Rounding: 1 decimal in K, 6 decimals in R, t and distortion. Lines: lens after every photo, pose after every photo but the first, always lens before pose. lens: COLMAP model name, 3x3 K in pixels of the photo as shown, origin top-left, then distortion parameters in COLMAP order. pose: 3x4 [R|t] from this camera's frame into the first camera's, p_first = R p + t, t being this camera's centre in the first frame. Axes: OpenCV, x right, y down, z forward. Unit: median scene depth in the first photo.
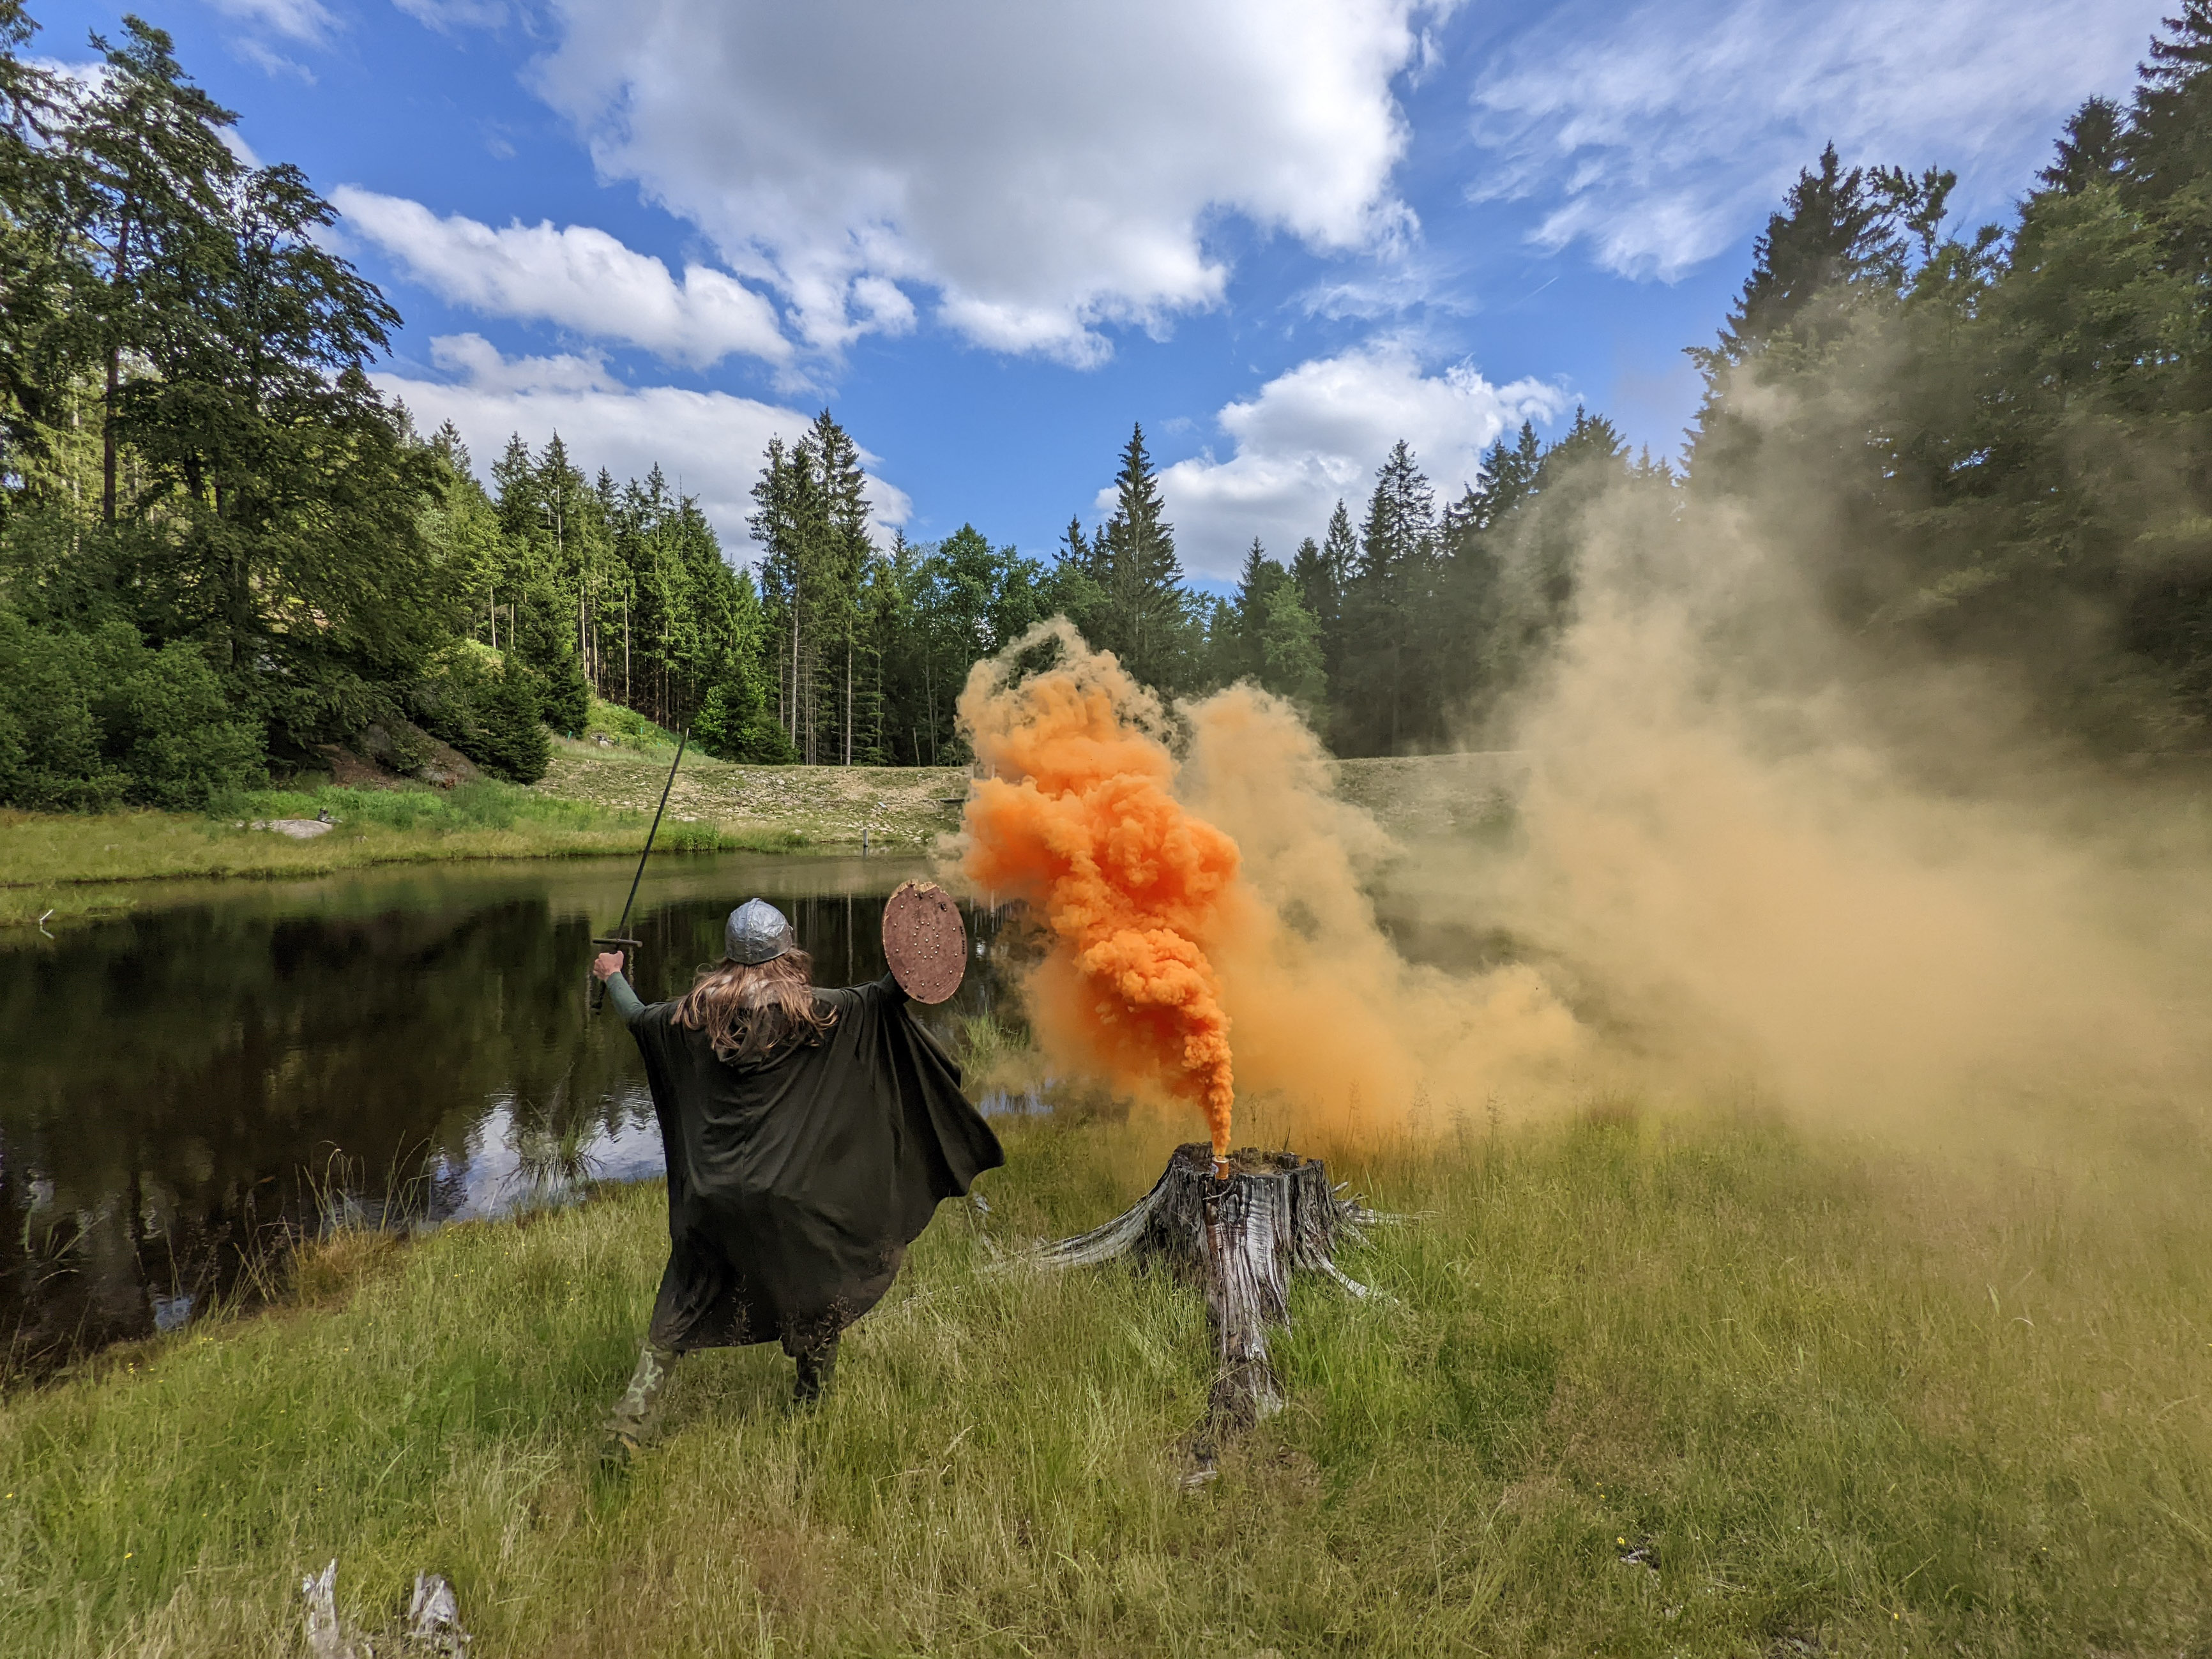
lens RADIAL K [[1031.9, 0, 1114.5], [0, 1031.9, 856.7], [0, 0, 1]] dist [-0.009667, 0.000761]
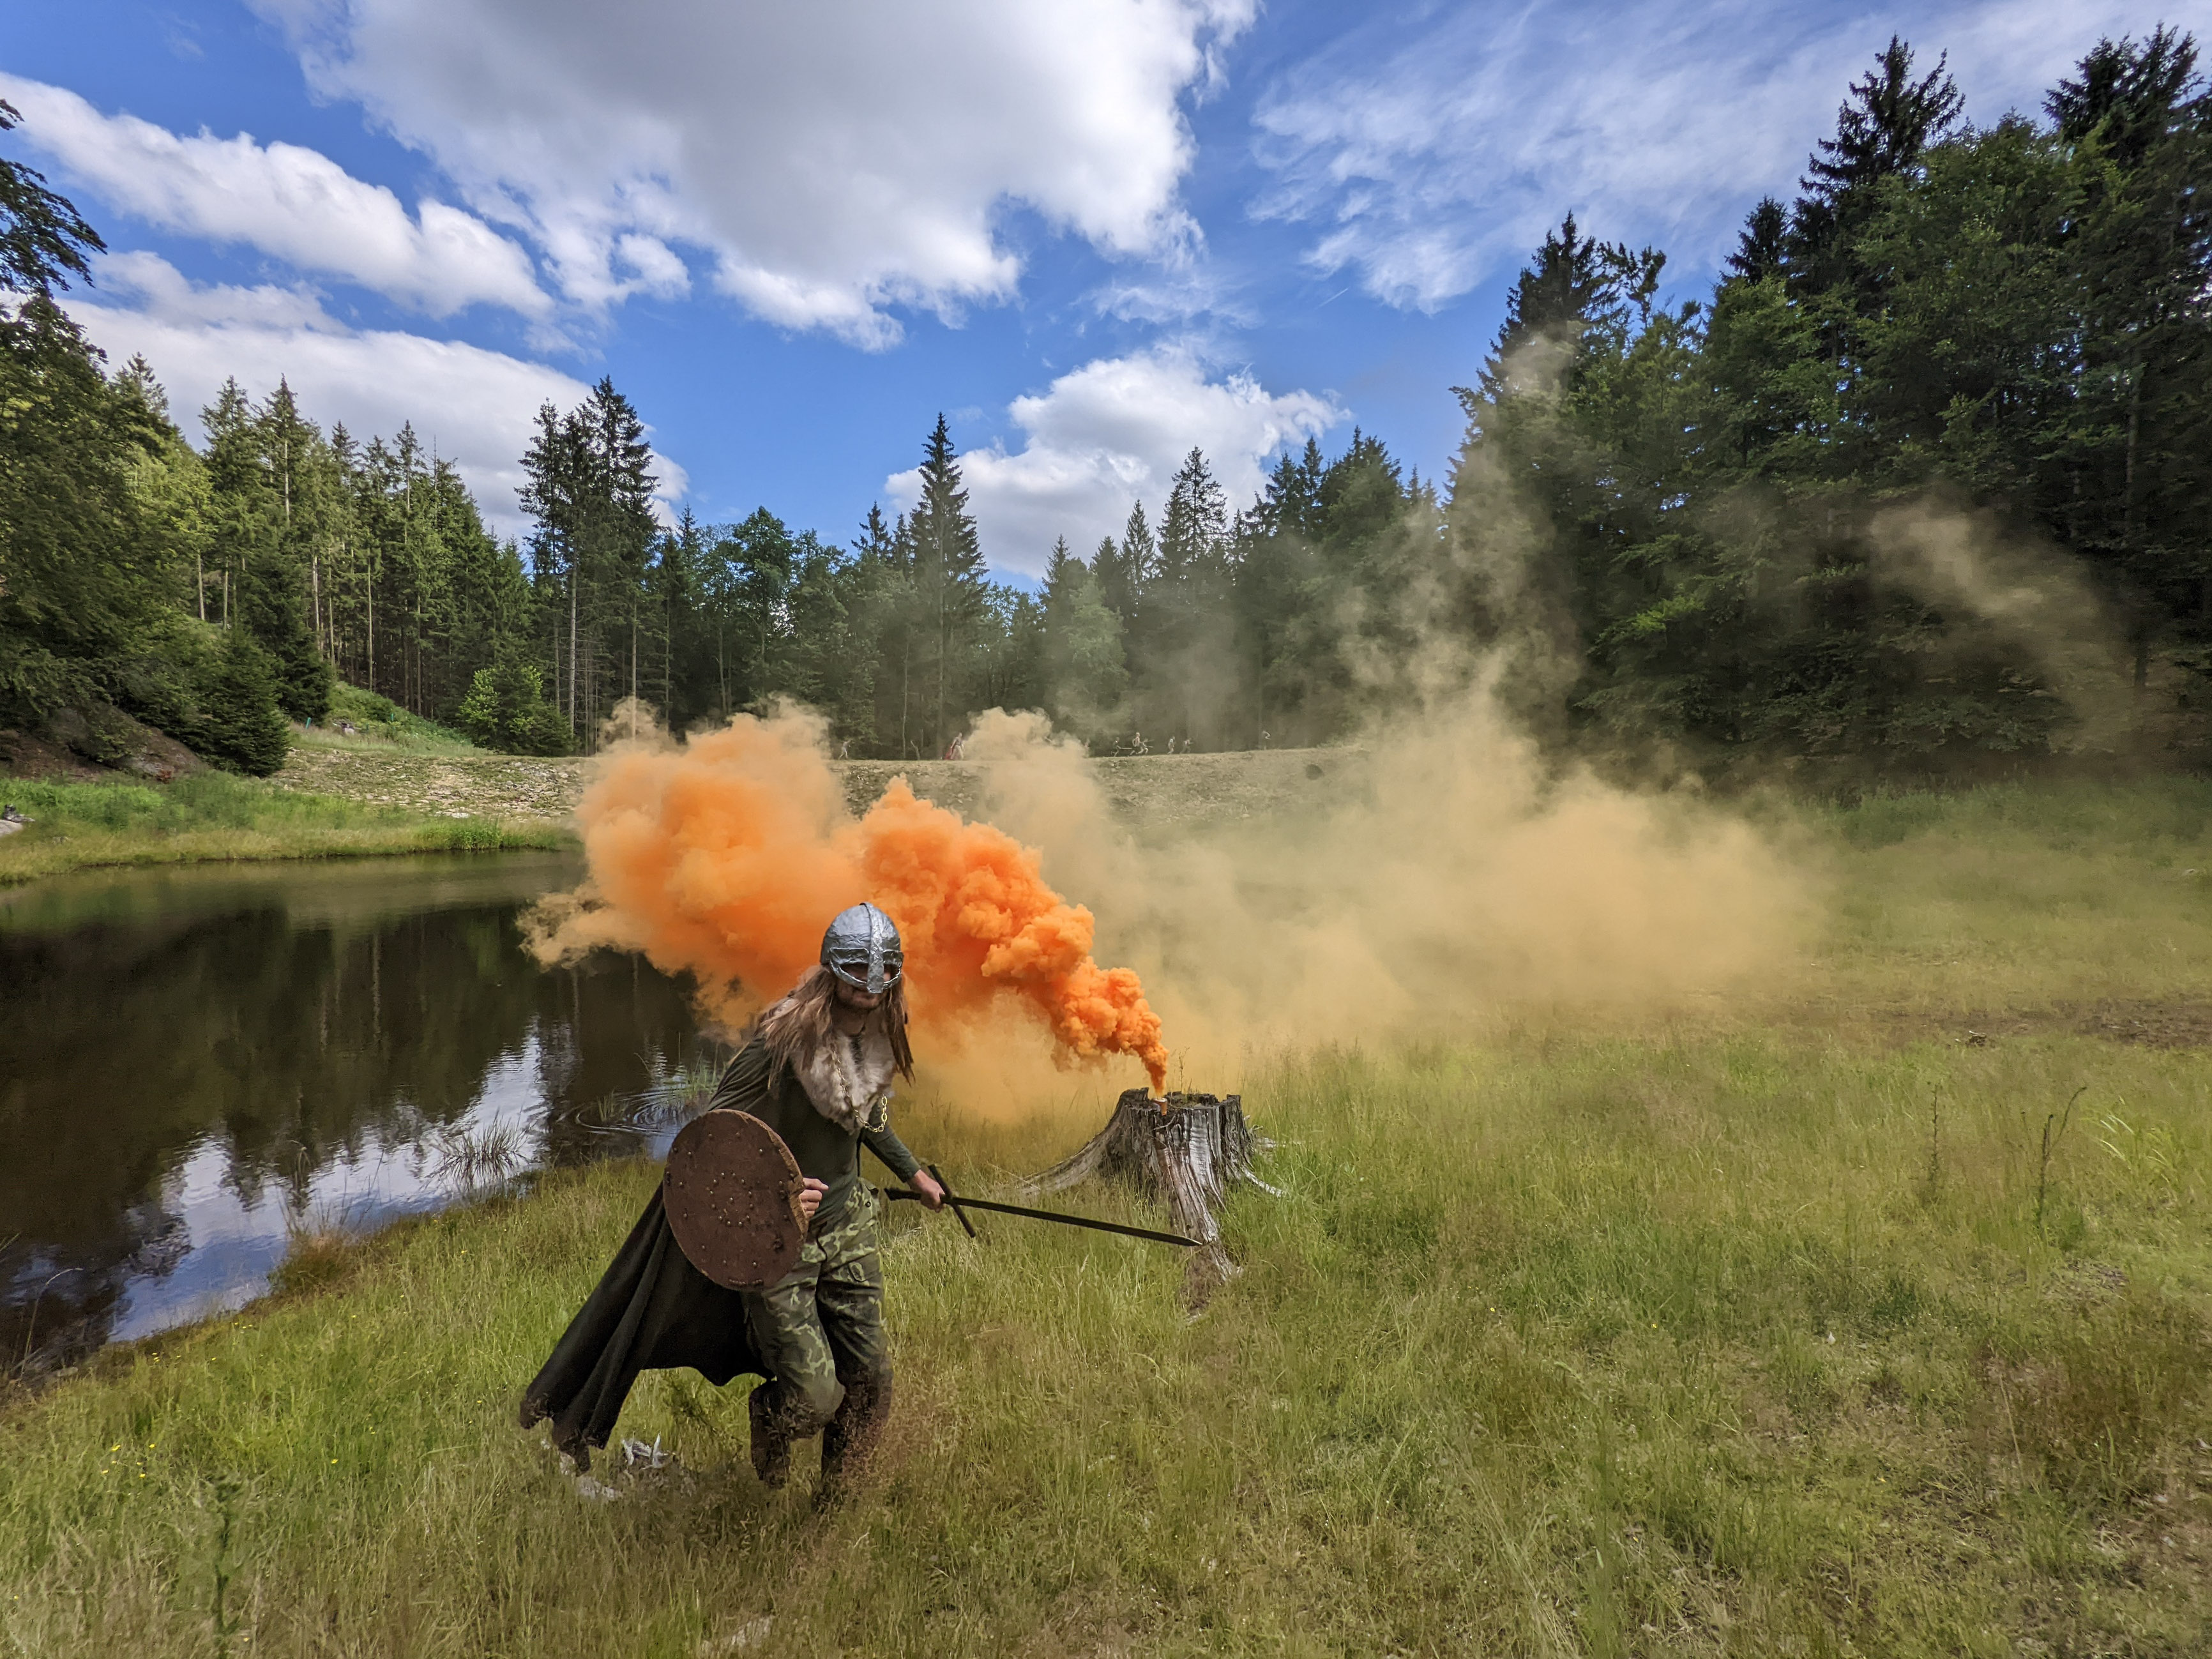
lens RADIAL K [[1031.9, 0, 1114.0], [0, 1031.9, 853.9], [0, 0, 1]] dist [-0.009667, 0.000761]
pose [[0.981097, -0.012087, 0.193139, -0.011132], [0.011205, 0.999921, 0.005657, -0.000081], [-0.193192, -0.003386, 0.981155, -0.011119]]
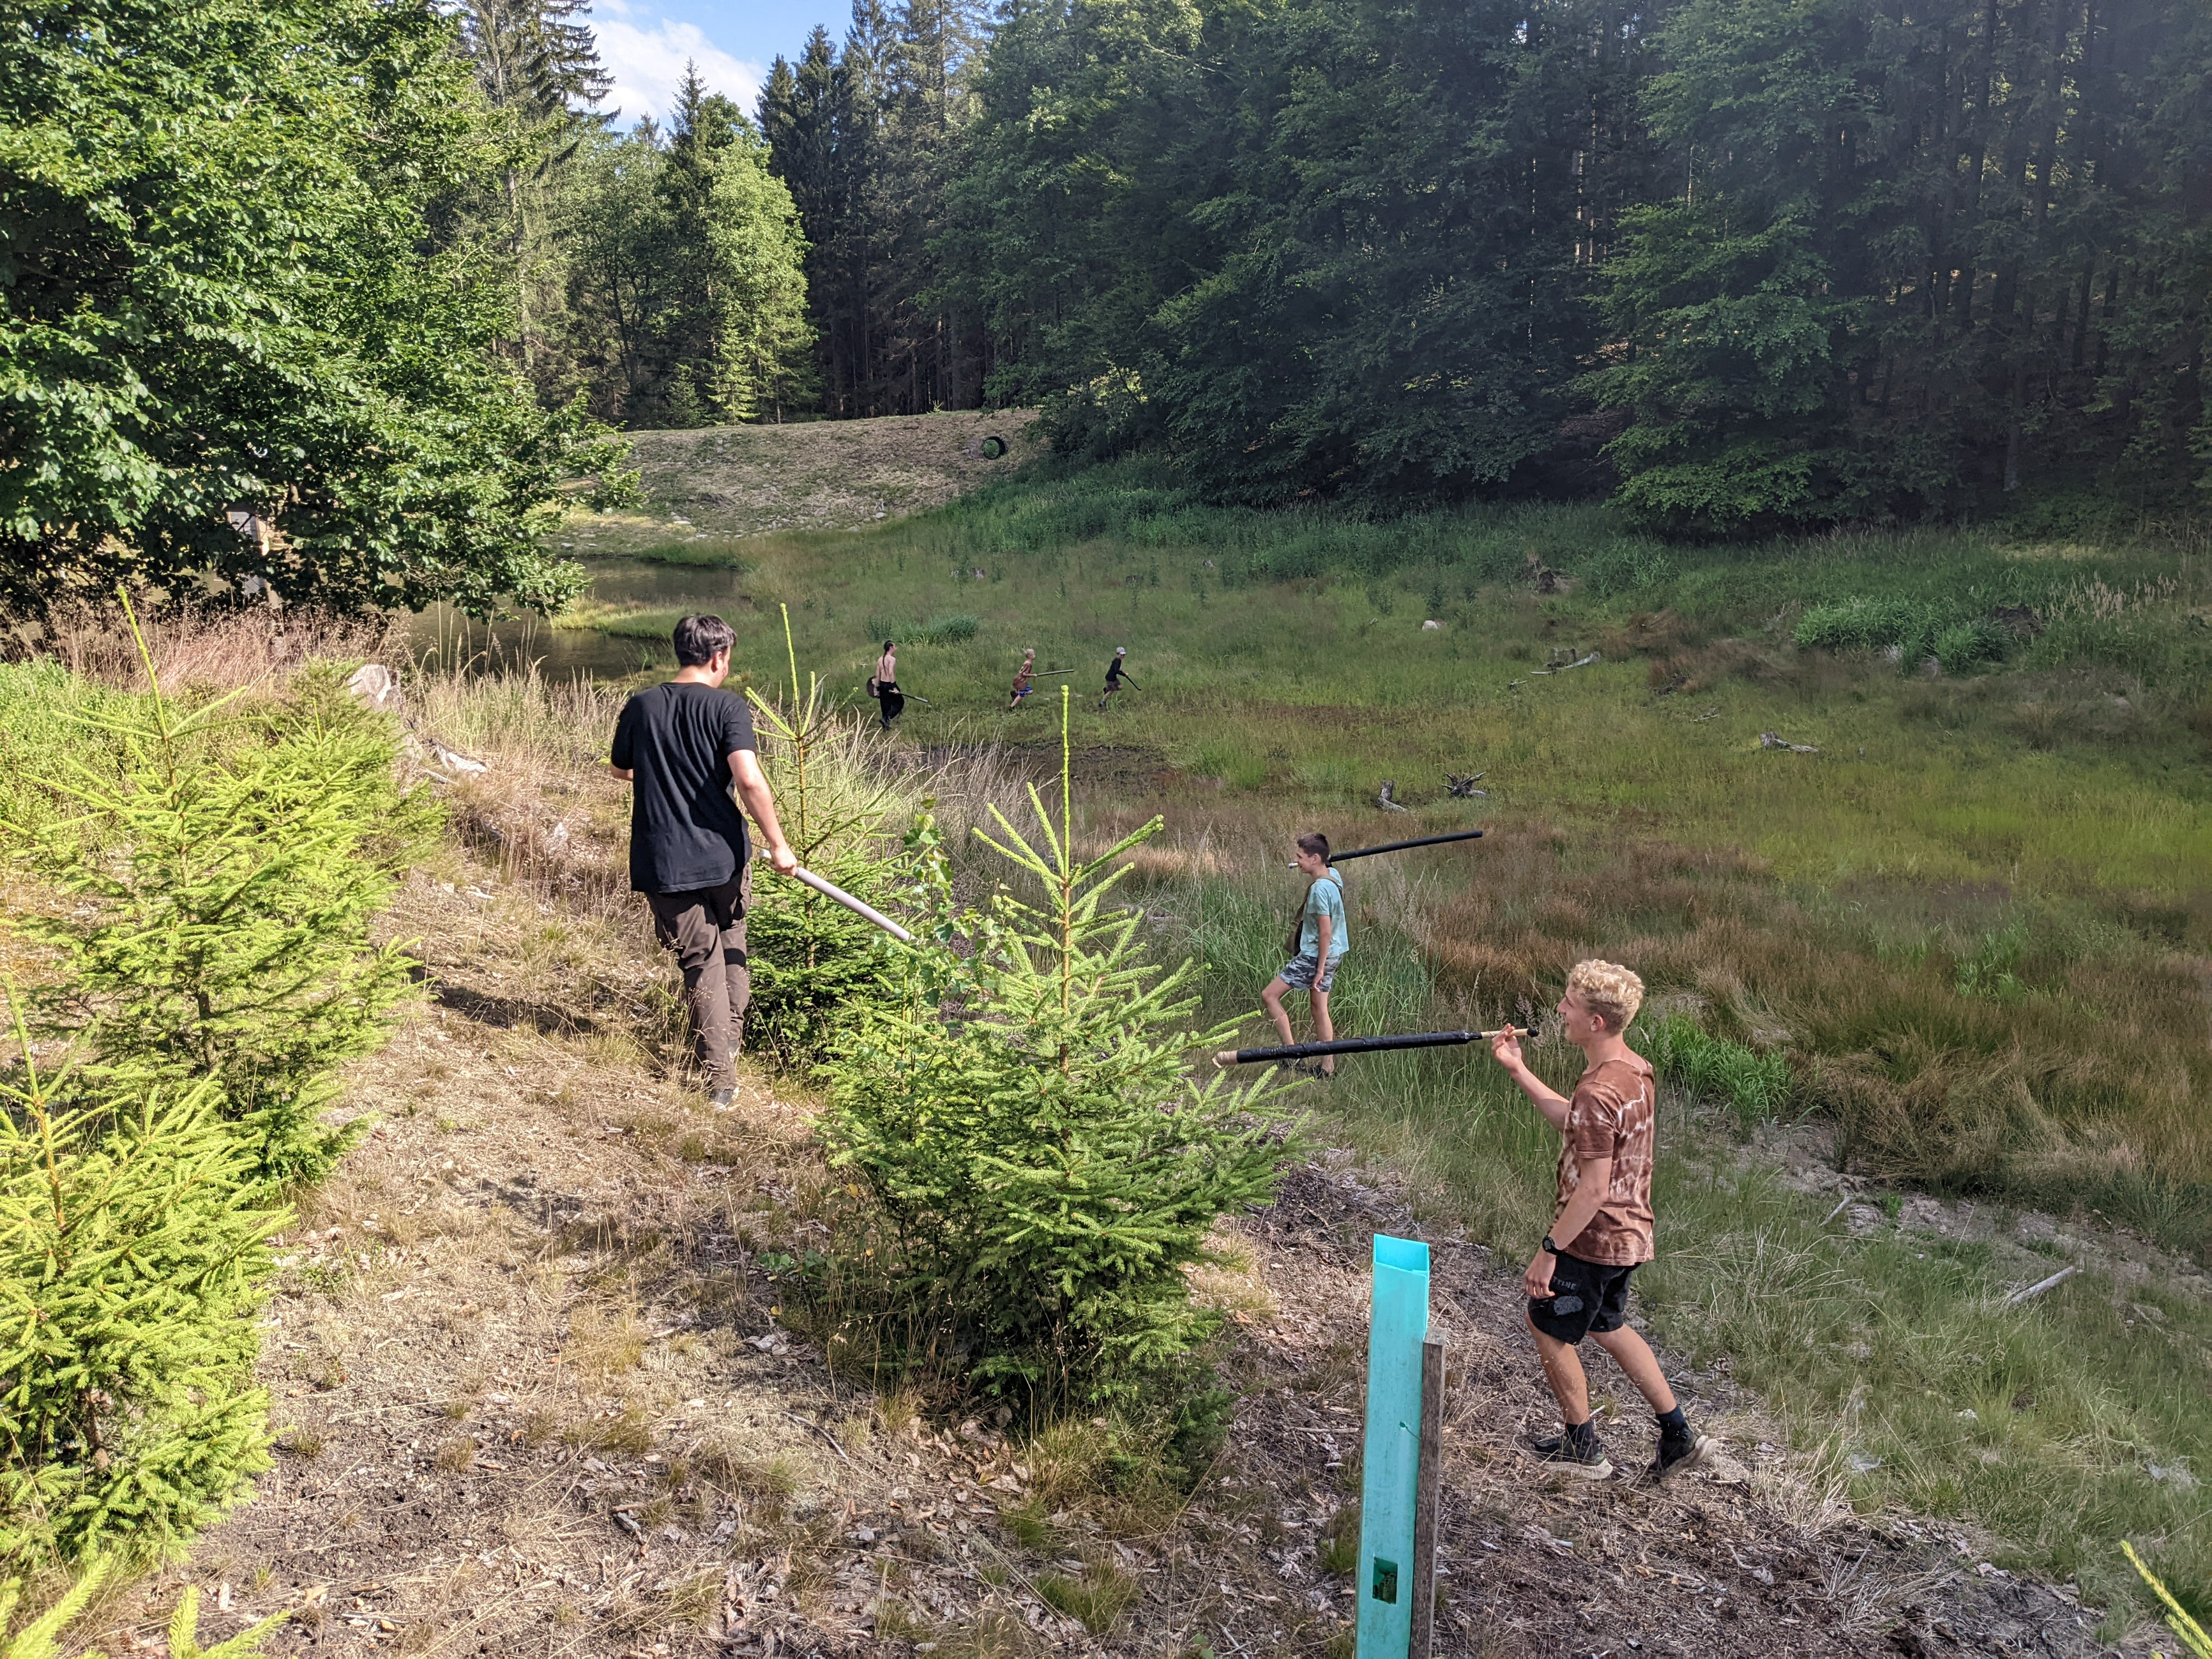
lens RADIAL K [[1715.8, 0, 1120.2], [0, 1715.8, 852.6], [0, 0, 1]] dist [0.041974, -0.066184]
pose [[0.967888, -0.077890, 0.239012, 0.107151], [0.028746, 0.978844, 0.202578, -0.026052], [-0.249734, -0.189202, 0.949650, -0.247368]]
